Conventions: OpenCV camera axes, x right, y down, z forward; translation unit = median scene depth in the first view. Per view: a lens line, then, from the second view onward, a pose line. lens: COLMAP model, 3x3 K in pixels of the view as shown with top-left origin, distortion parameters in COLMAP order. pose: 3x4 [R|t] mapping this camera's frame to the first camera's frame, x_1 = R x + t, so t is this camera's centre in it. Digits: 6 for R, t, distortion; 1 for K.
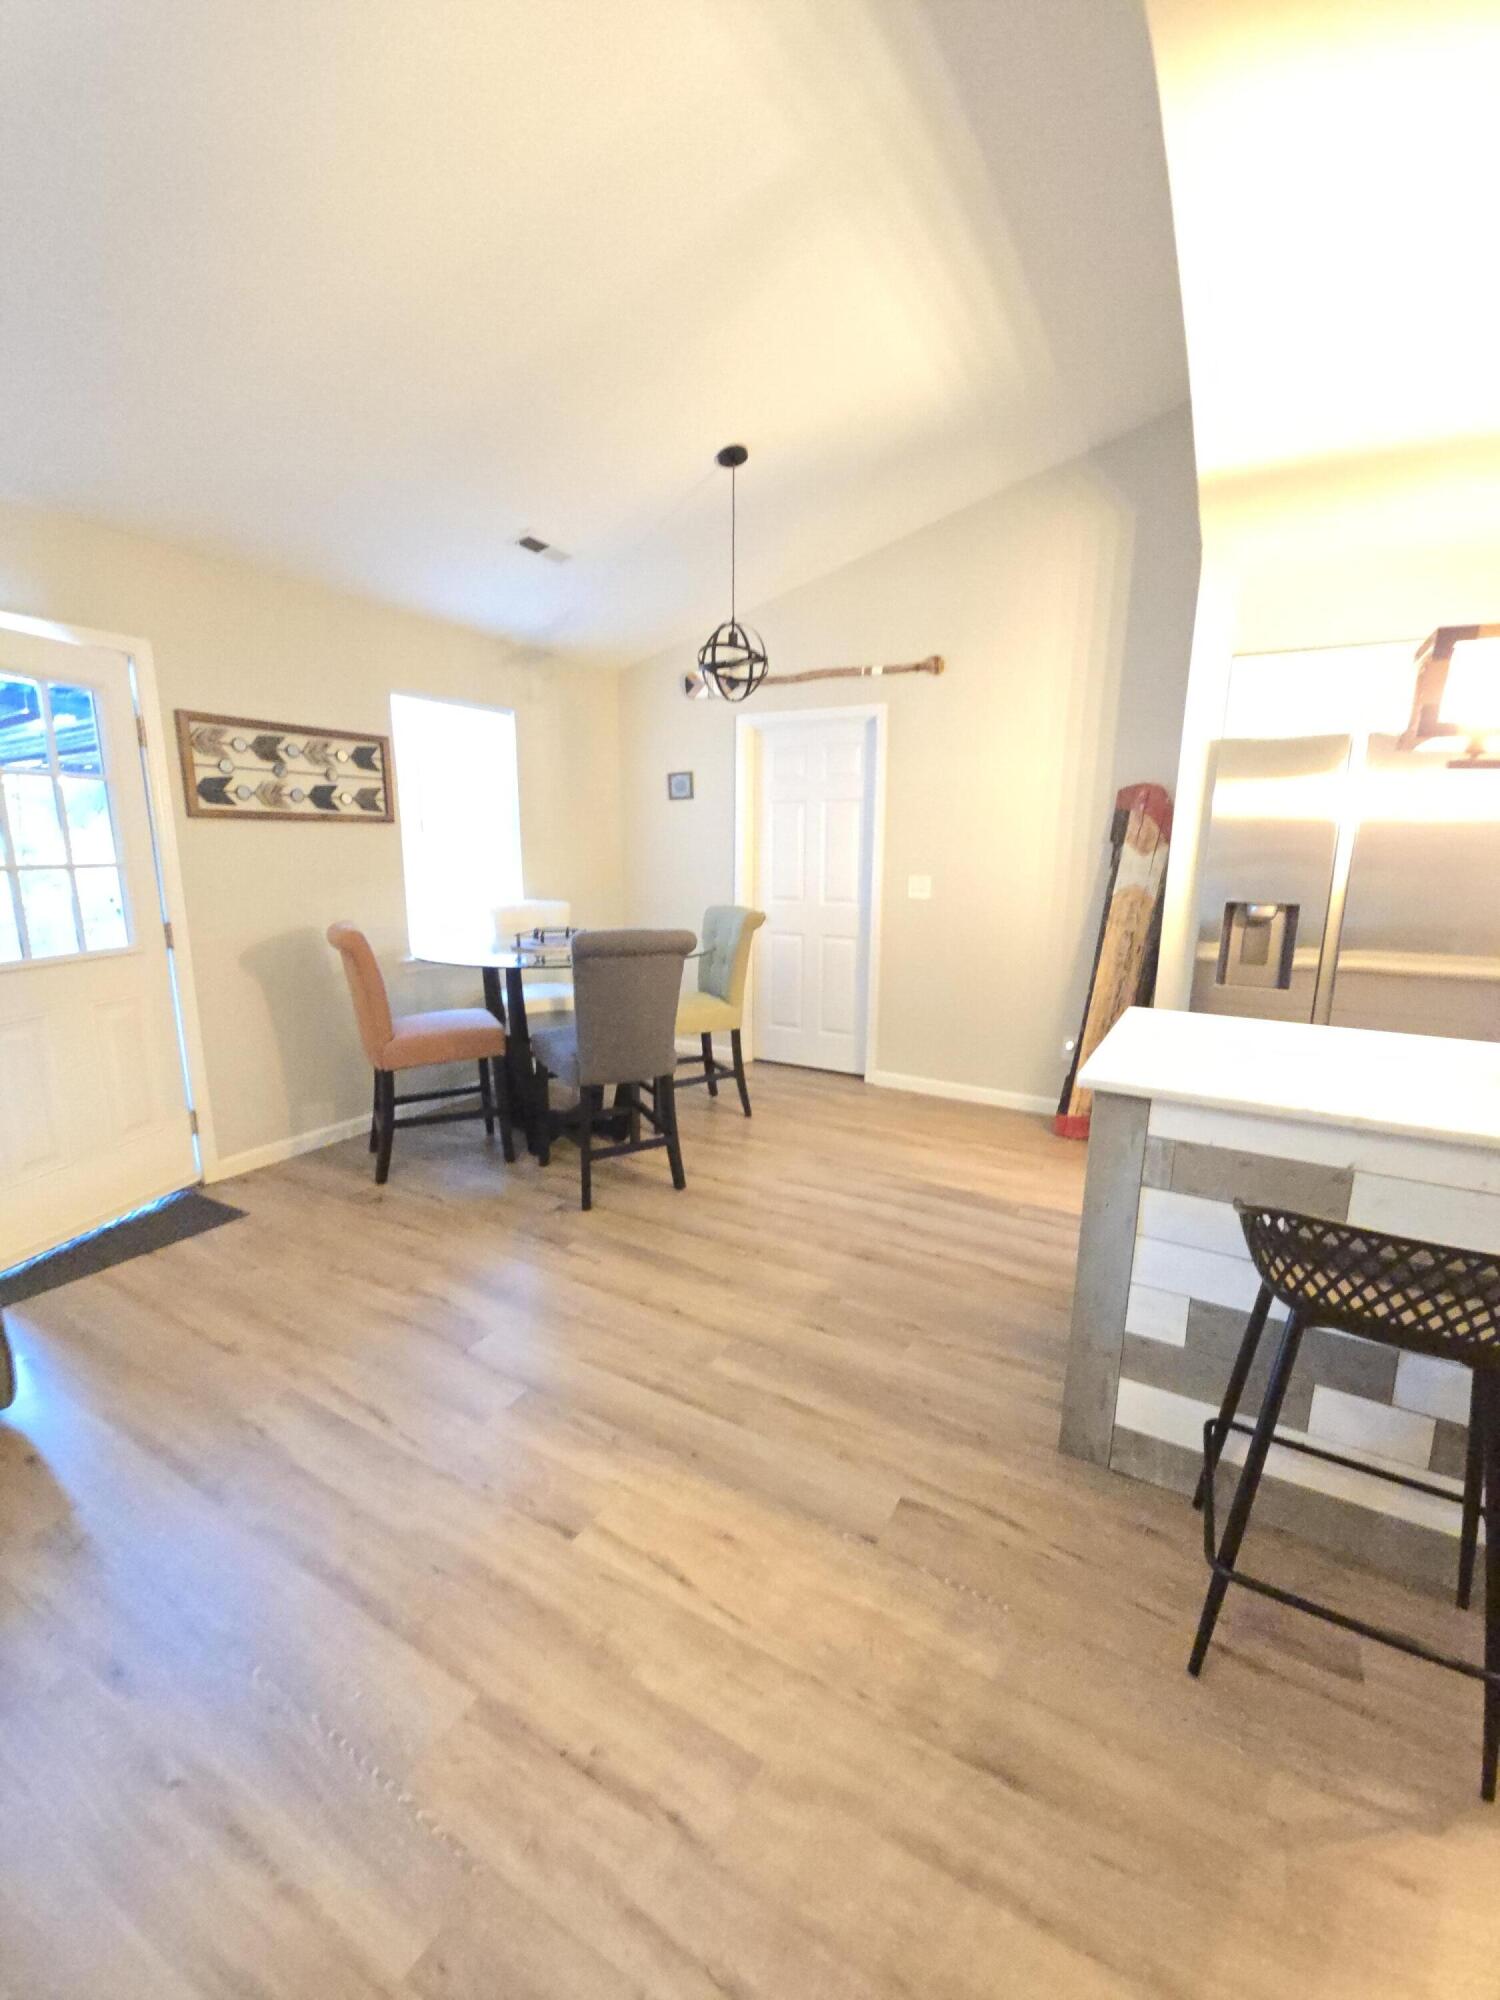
lens RADIAL K [[813.6, 0, 750.0], [0, 813.6, 1000.0], [0, 0, 1]] dist [-0.000527, -0.000181]
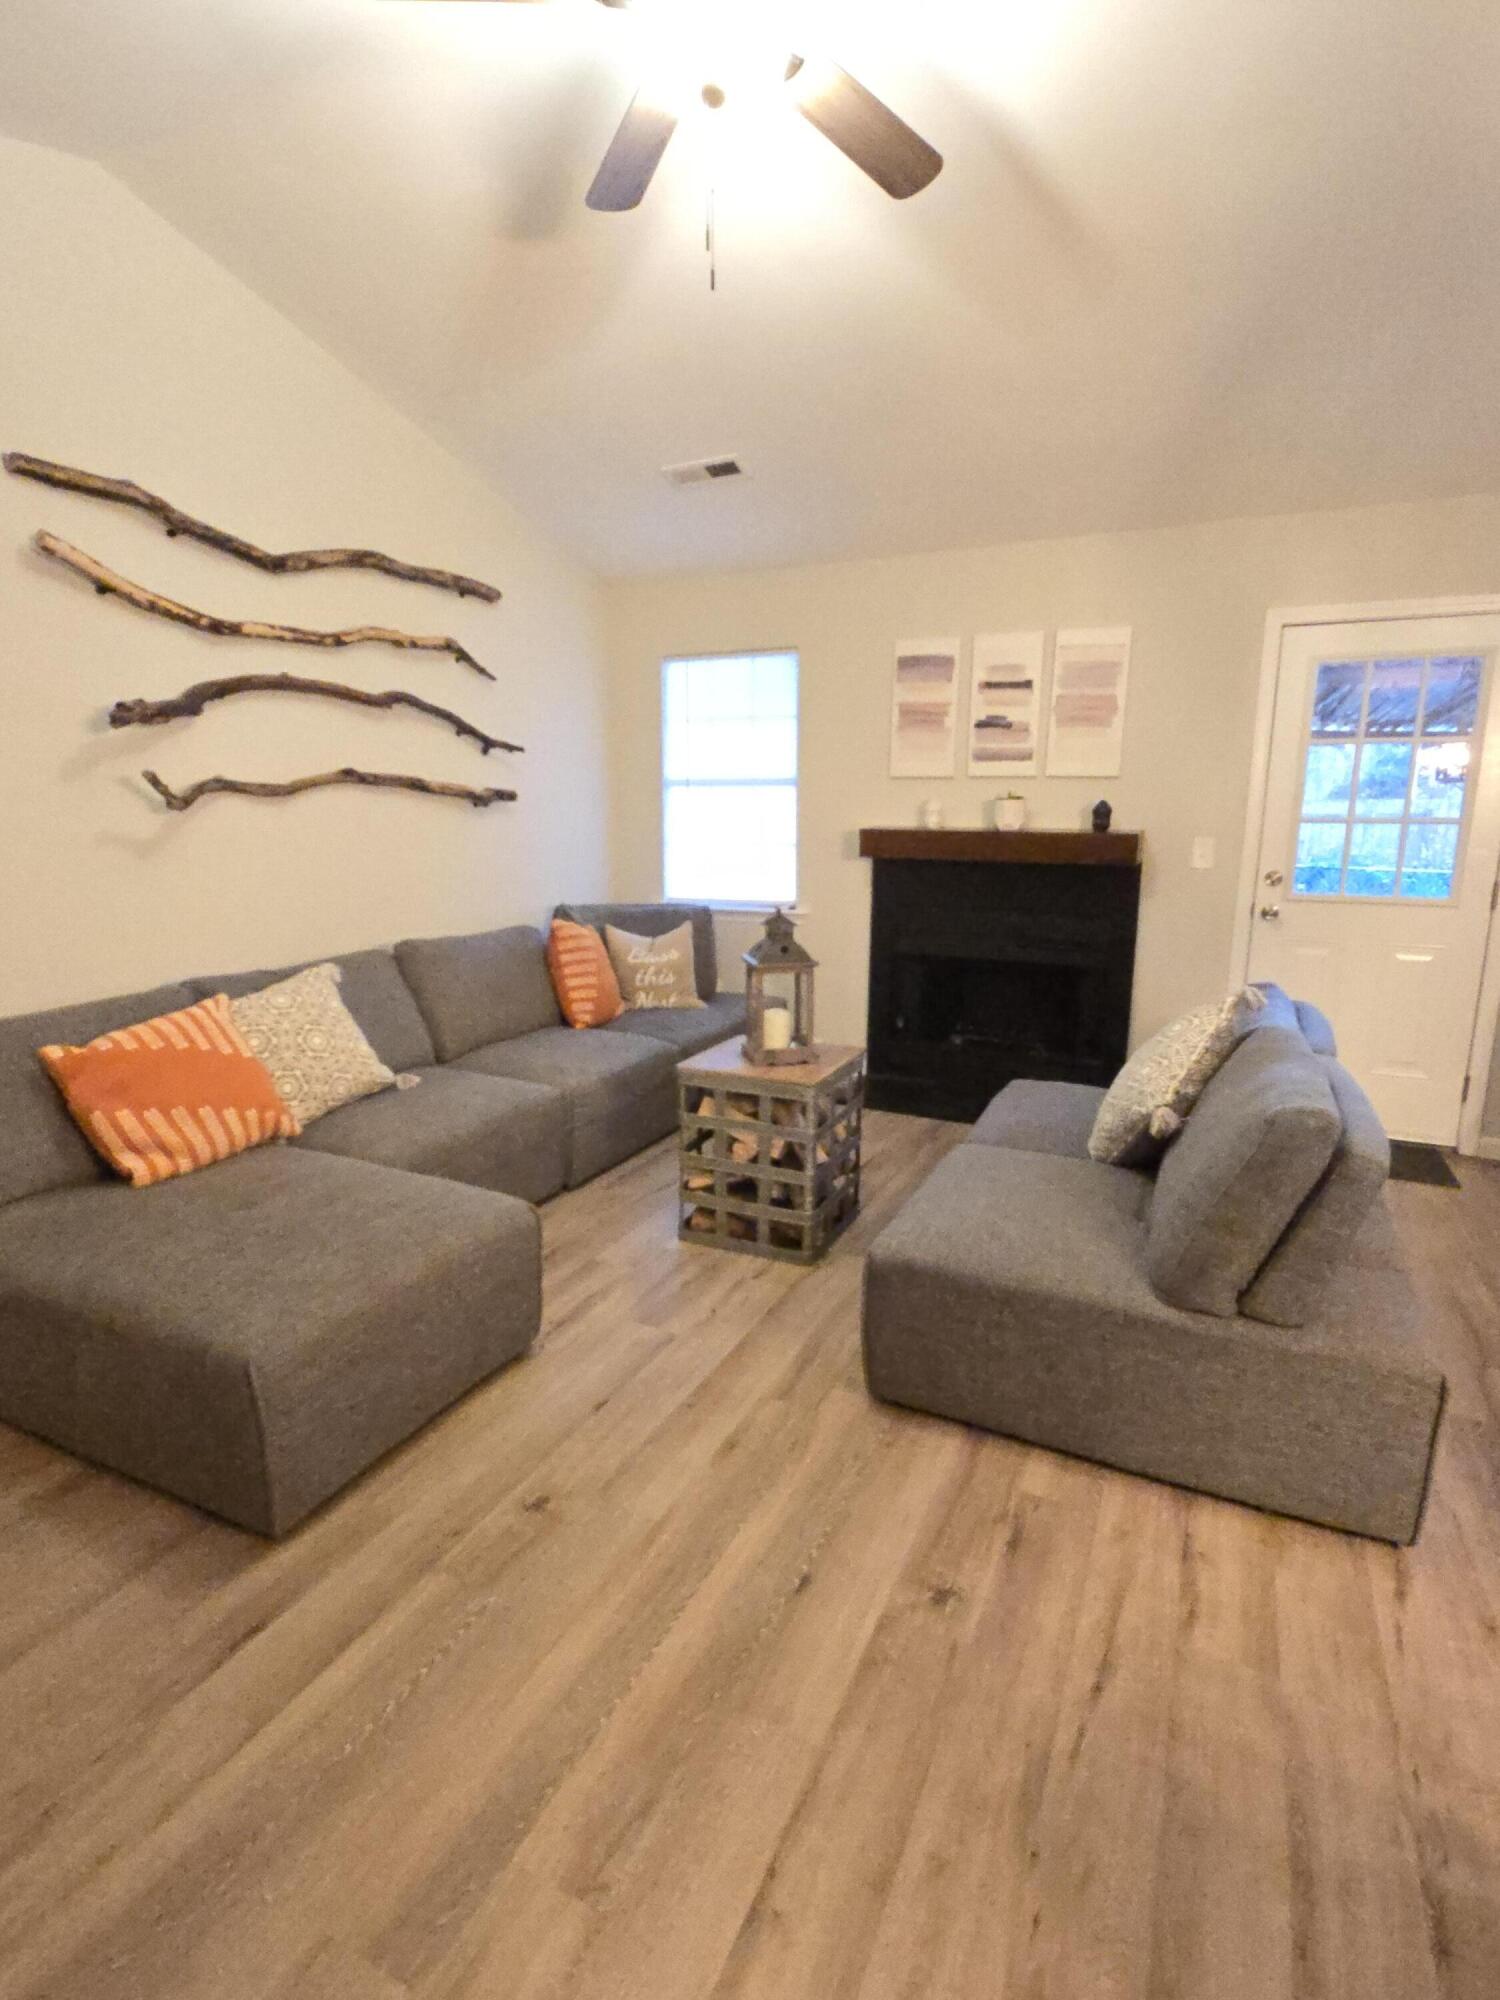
lens RADIAL K [[996.8, 0, 767.5], [0, 996.8, 1001.8], [0, 0, 1]] dist [-0.000359, 0.000147]
pose [[0.078816, 0.184272, -0.979710, 0.367880], [-0.194529, 0.966718, 0.166178, 0.013094], [0.977725, 0.177484, 0.112039, 0.030063]]
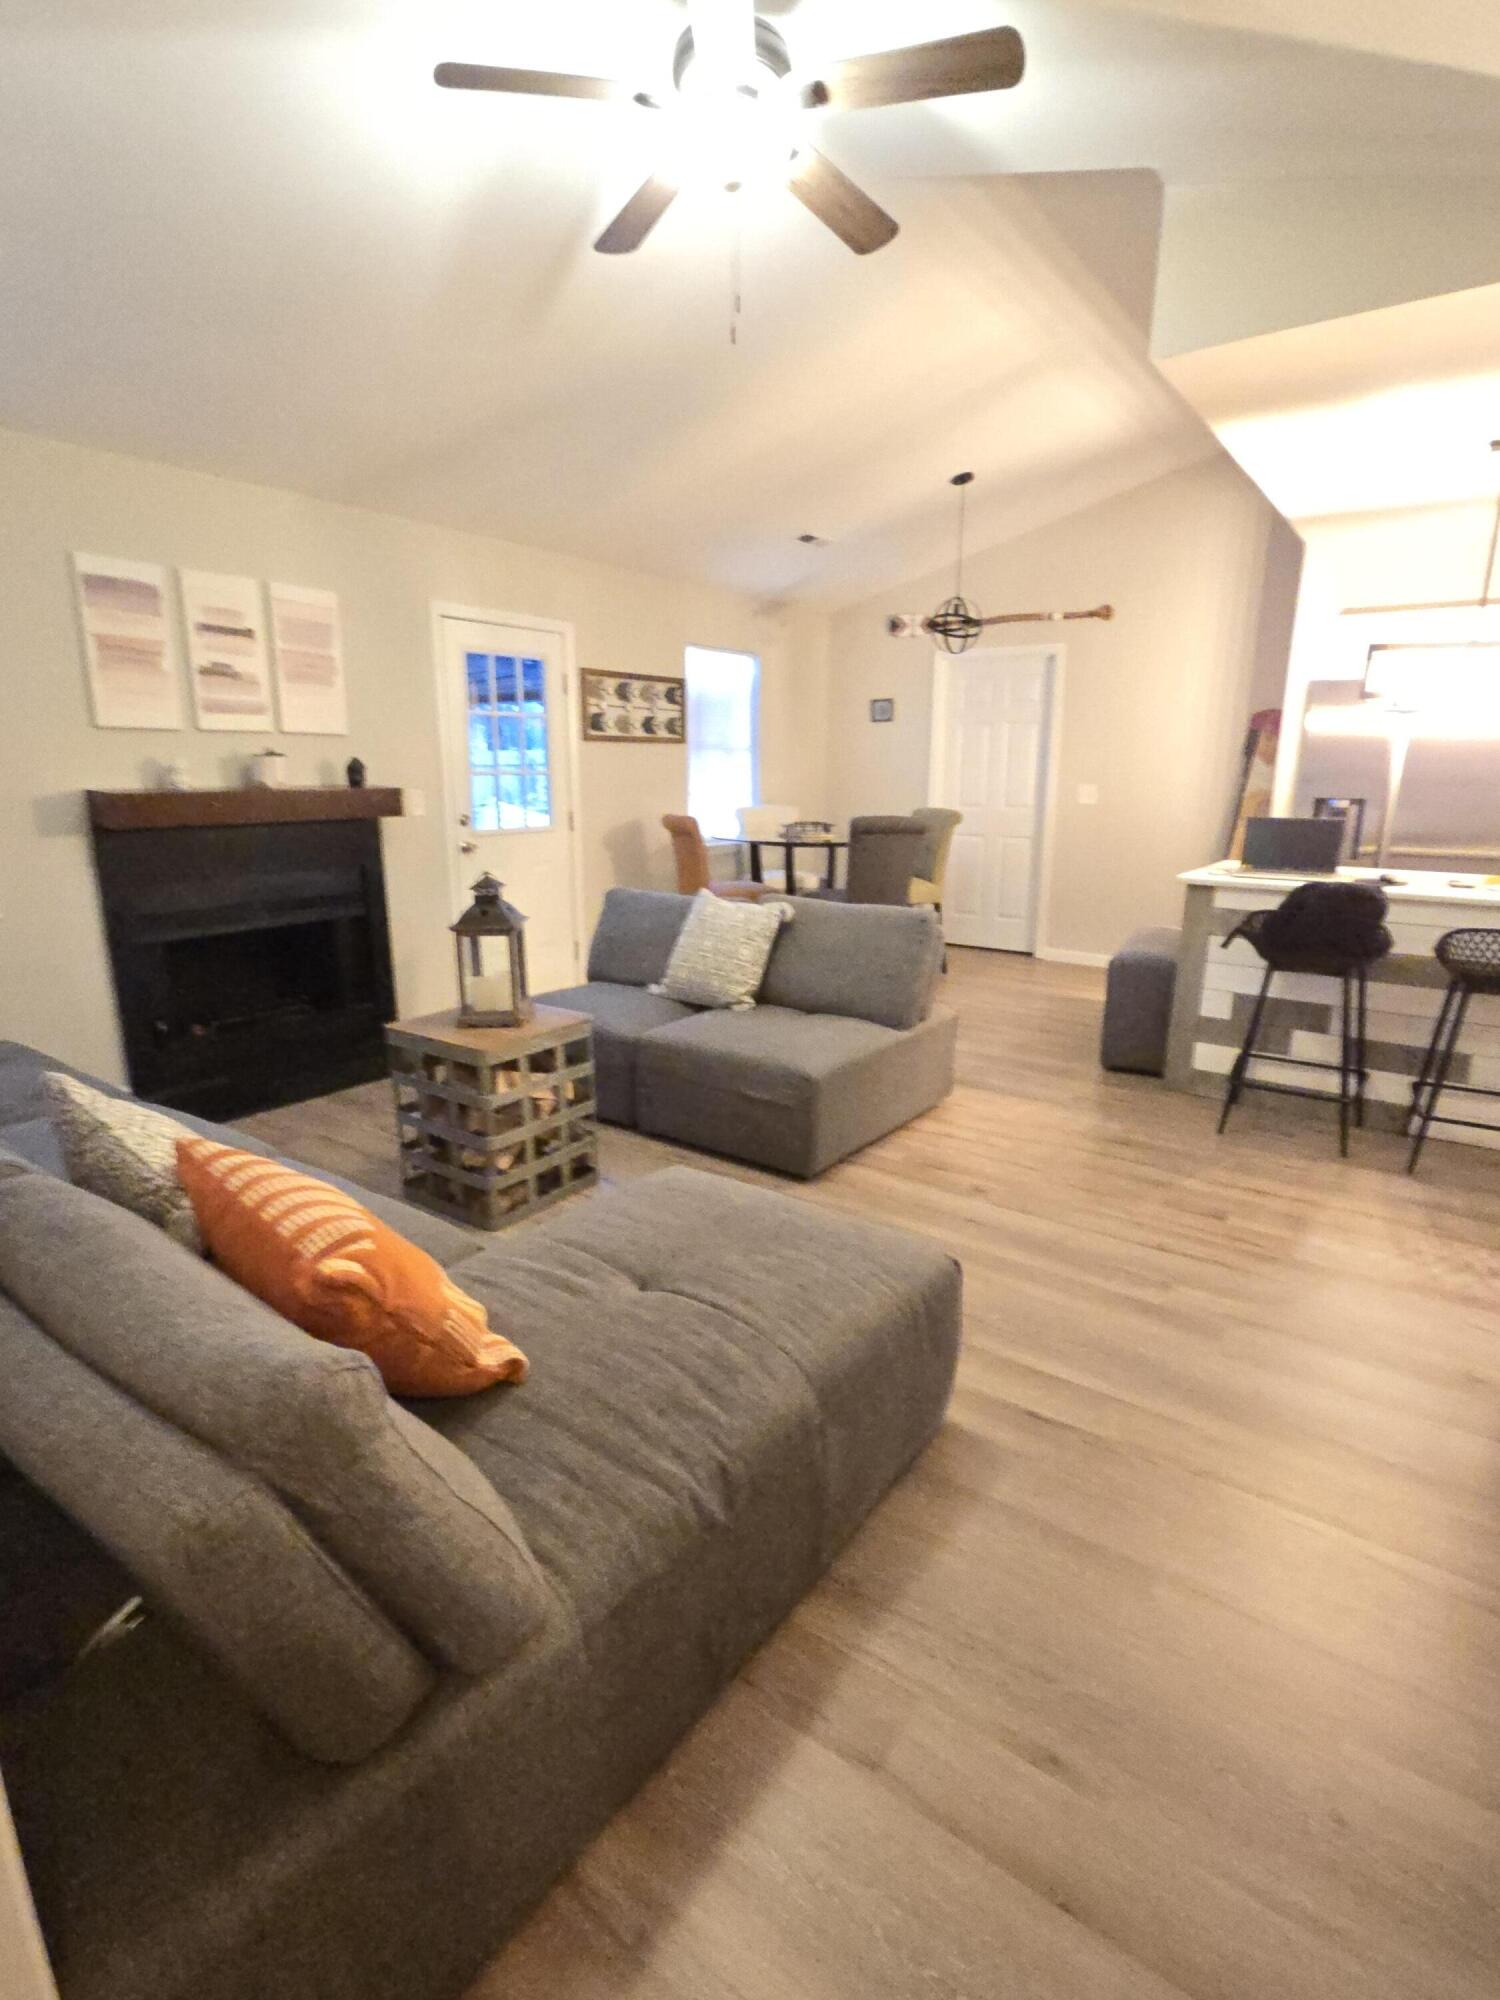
lens RADIAL K [[996.8, 0, 767.5], [0, 996.8, 1001.8], [0, 0, 1]] dist [-0.000359, 0.000147]
pose [[0.995714, 0.017688, -0.090775, -0.167841], [-0.013640, 0.998893, 0.045019, 0.146727], [0.091471, -0.043588, 0.994853, -0.714173]]
